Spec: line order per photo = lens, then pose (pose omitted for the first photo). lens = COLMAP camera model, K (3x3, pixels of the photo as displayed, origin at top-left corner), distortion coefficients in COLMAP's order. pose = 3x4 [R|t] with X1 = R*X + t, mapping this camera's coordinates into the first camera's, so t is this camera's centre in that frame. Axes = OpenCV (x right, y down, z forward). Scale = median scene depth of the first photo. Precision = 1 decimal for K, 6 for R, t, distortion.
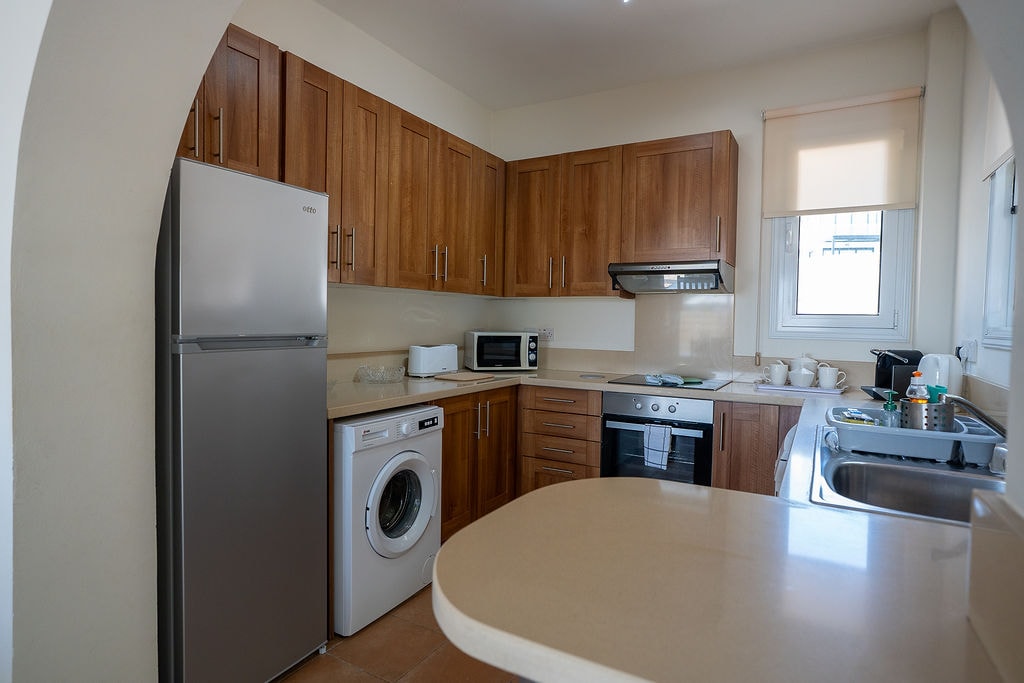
lens RADIAL K [[553.4, 0, 512.0], [0, 553.4, 341.5], [0, 0, 1]] dist [-0.044274, 0.029921]
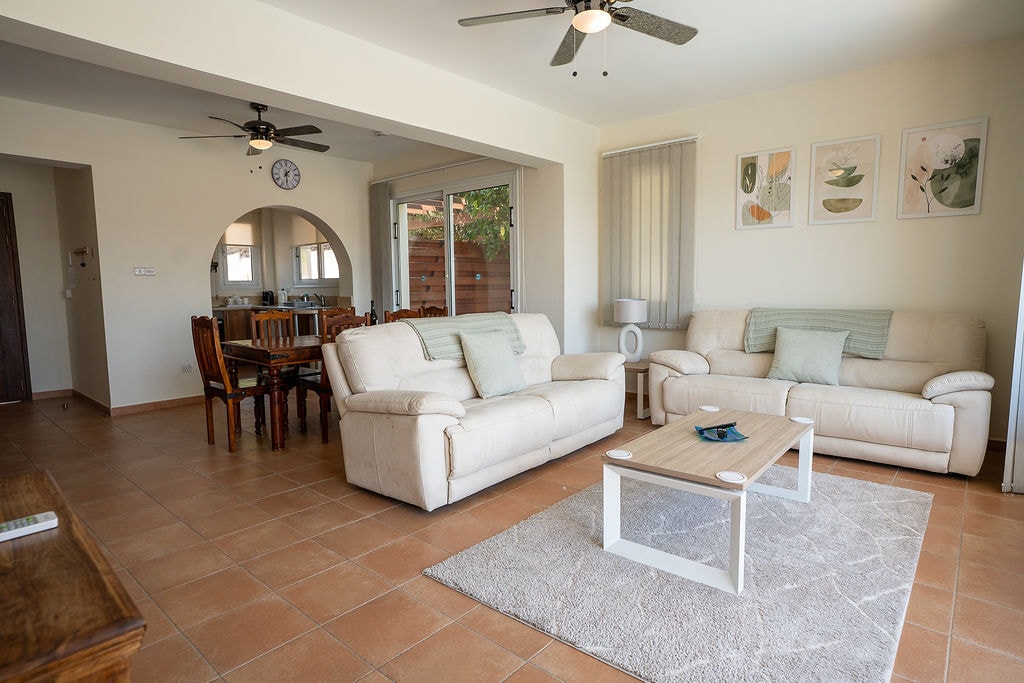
lens RADIAL K [[553.4, 0, 512.0], [0, 553.4, 341.5], [0, 0, 1]] dist [-0.044274, 0.029921]
pose [[0.200288, -0.110209, 0.973519, -1.942613], [0.049061, 0.993535, 0.102381, 0.043985], [-0.978508, 0.027256, 0.204400, -0.977801]]
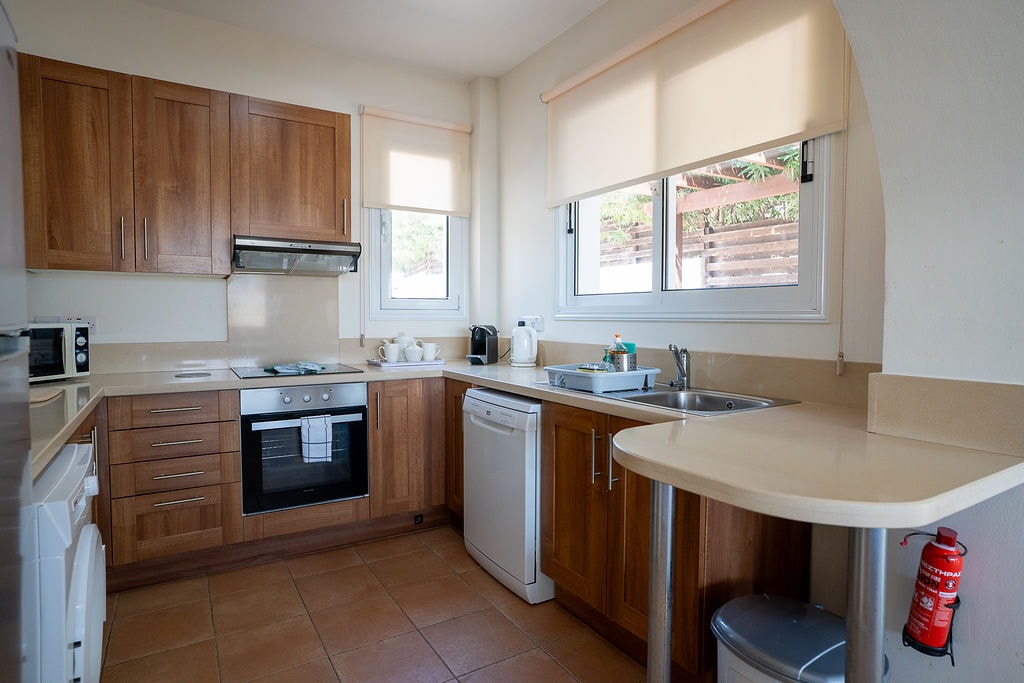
lens RADIAL K [[553.4, 0, 512.0], [0, 553.4, 341.5], [0, 0, 1]] dist [-0.044274, 0.029921]
pose [[0.486827, -0.056322, 0.871681, -0.344372], [0.039718, 0.998314, 0.042322, 0.000094], [-0.872595, 0.014018, 0.488243, 0.239317]]
